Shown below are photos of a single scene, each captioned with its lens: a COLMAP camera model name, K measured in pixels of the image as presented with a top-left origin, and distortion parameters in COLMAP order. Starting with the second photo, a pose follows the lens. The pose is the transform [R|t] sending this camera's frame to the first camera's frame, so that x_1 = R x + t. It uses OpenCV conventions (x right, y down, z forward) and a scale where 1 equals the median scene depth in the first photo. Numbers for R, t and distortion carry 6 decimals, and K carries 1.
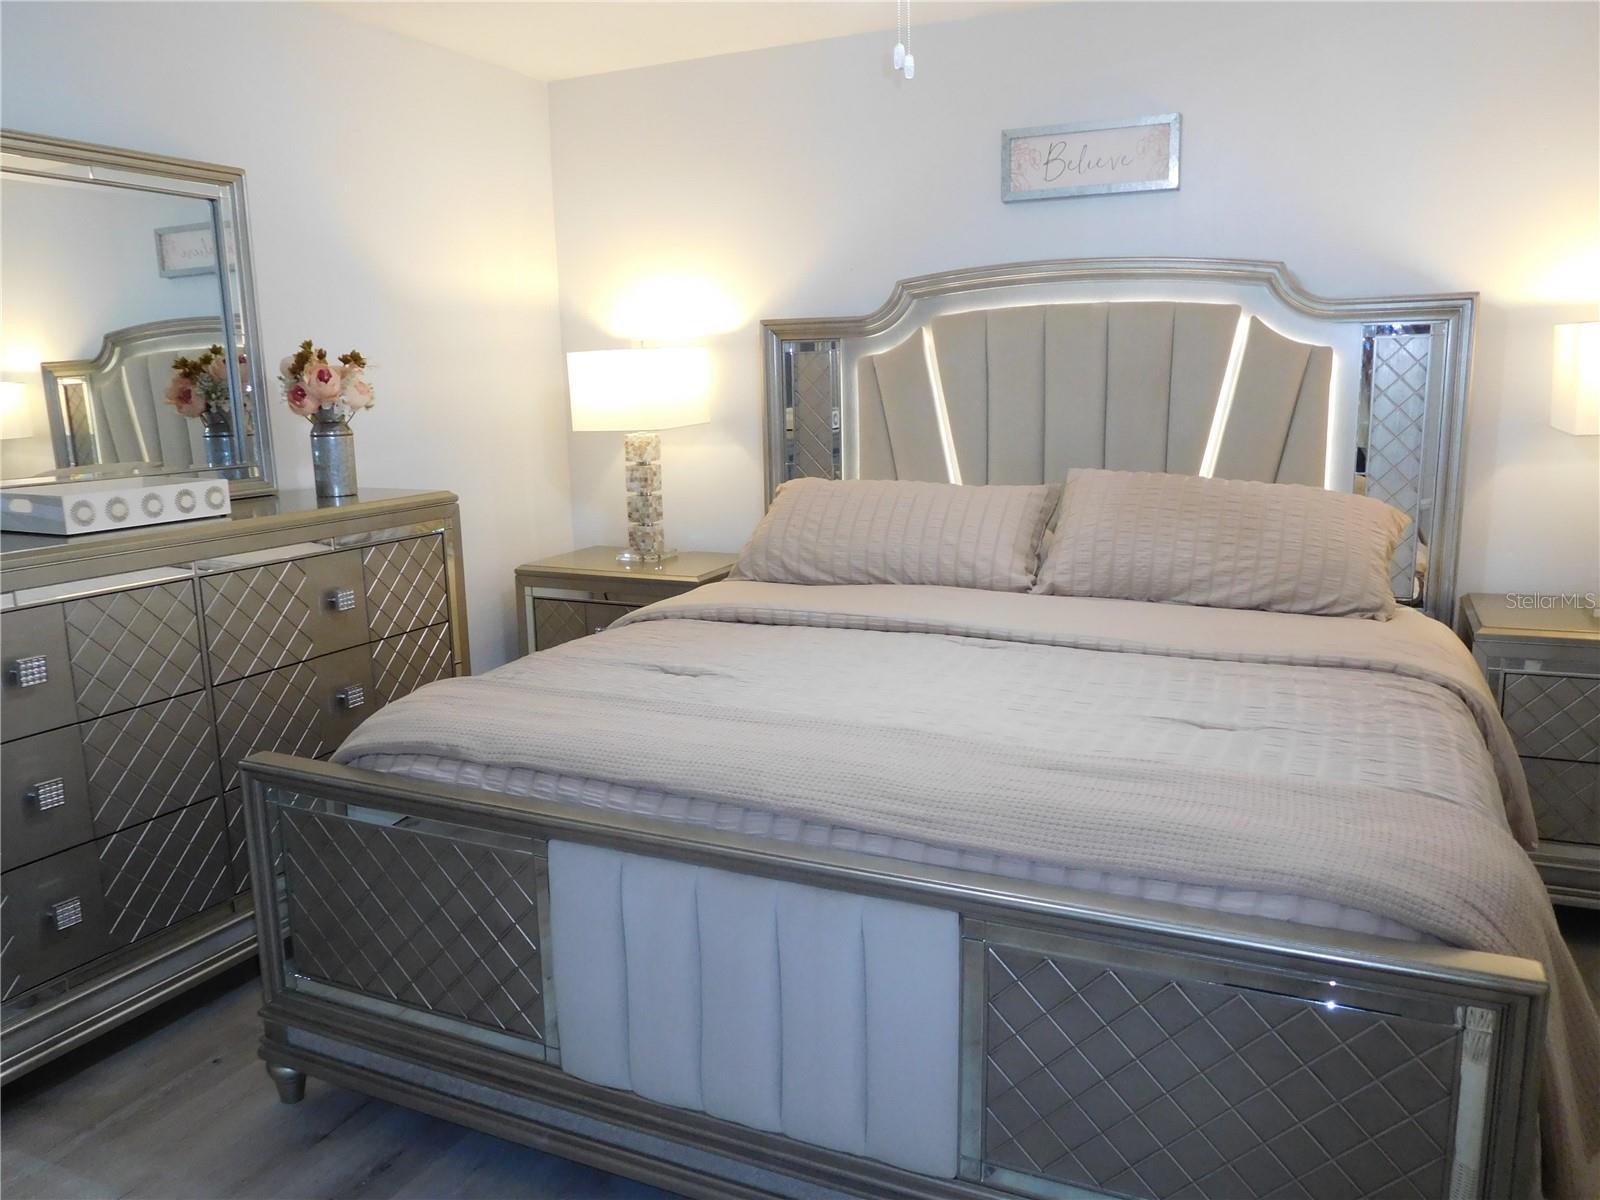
lens RADIAL K [[1176.1, 0, 808.4], [0, 1176.1, 604.7], [0, 0, 1]] dist [-0.019345, -0.007301]
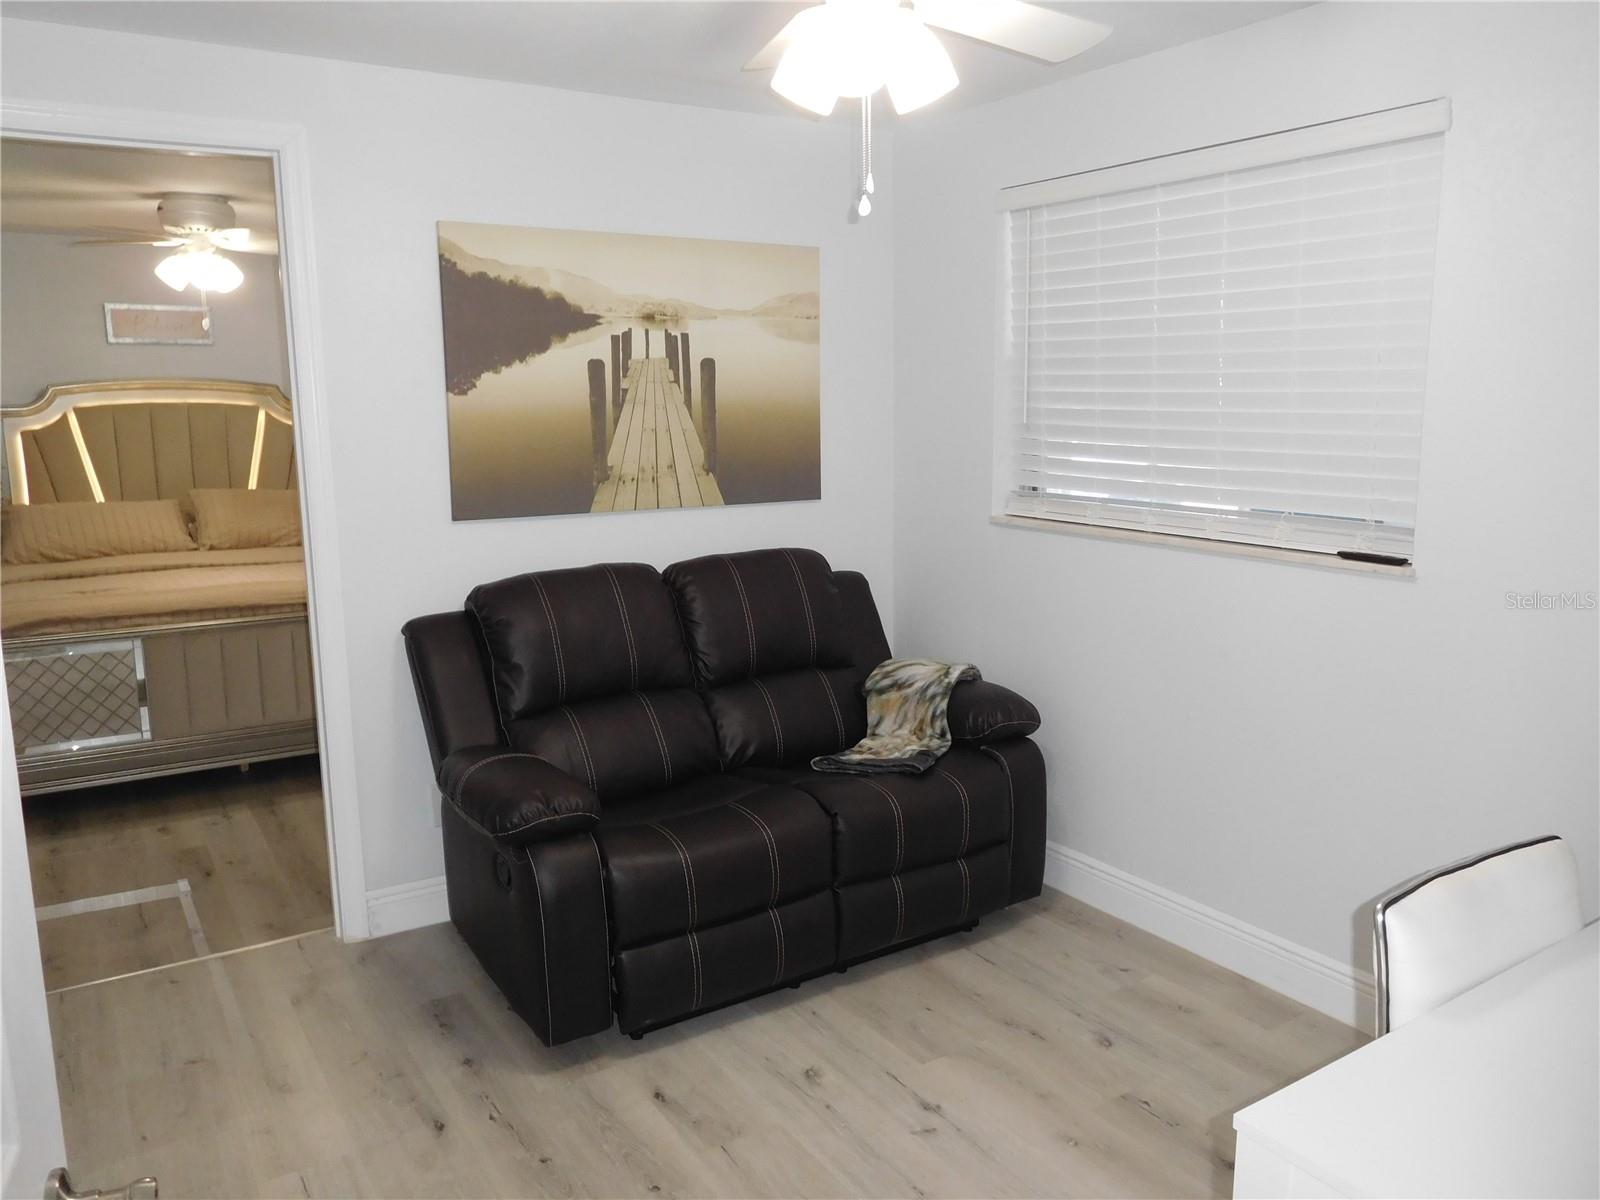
lens RADIAL K [[1176.1, 0, 818.4], [0, 1176.1, 606.1], [0, 0, 1]] dist [-0.019345, -0.007301]
pose [[0.514424, -0.129477, 0.847705, -0.975689], [0.153923, 0.986422, 0.057258, 0.132319], [-0.843609, 0.101027, 0.527369, -0.932397]]
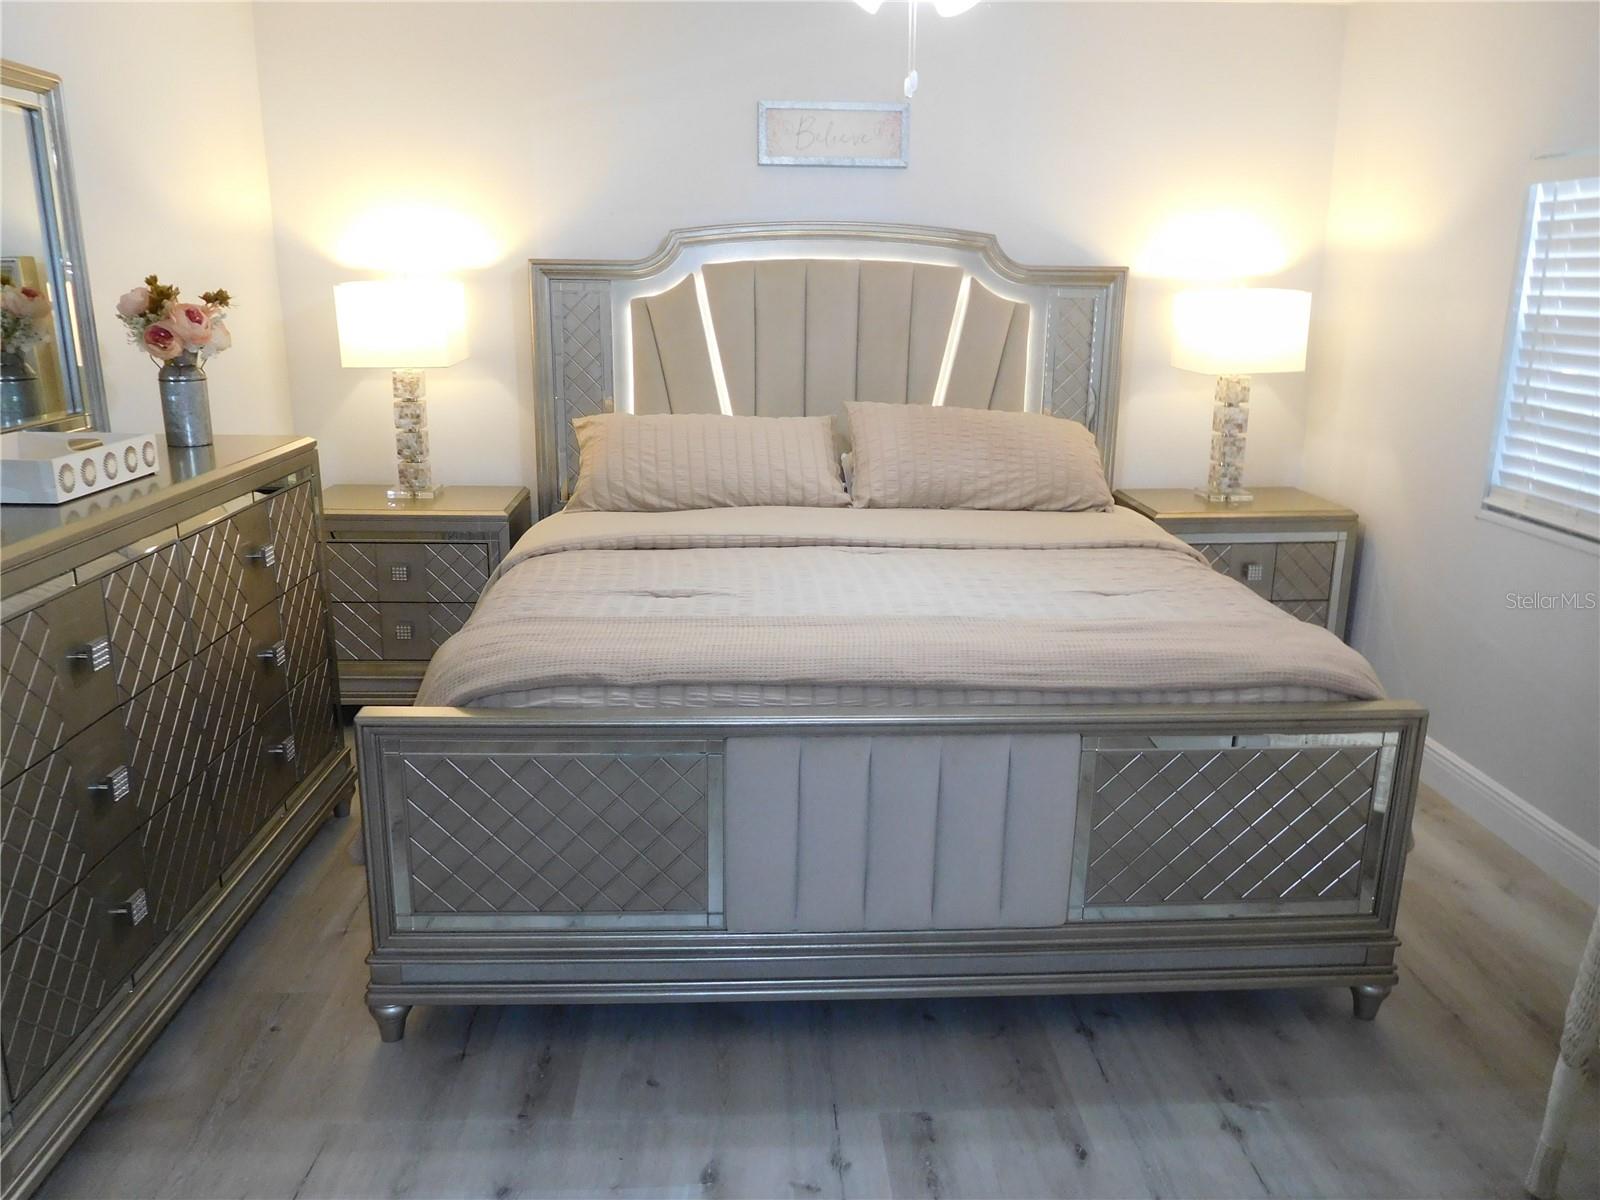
lens RADIAL K [[1176.1, 0, 802.5], [0, 1176.1, 609.5], [0, 0, 1]] dist [-0.019345, -0.007301]
pose [[0.879604, -0.097862, 0.465532, -0.436603], [0.060652, 0.993695, 0.094290, -0.023139], [-0.471824, -0.054702, 0.879994, -0.049561]]
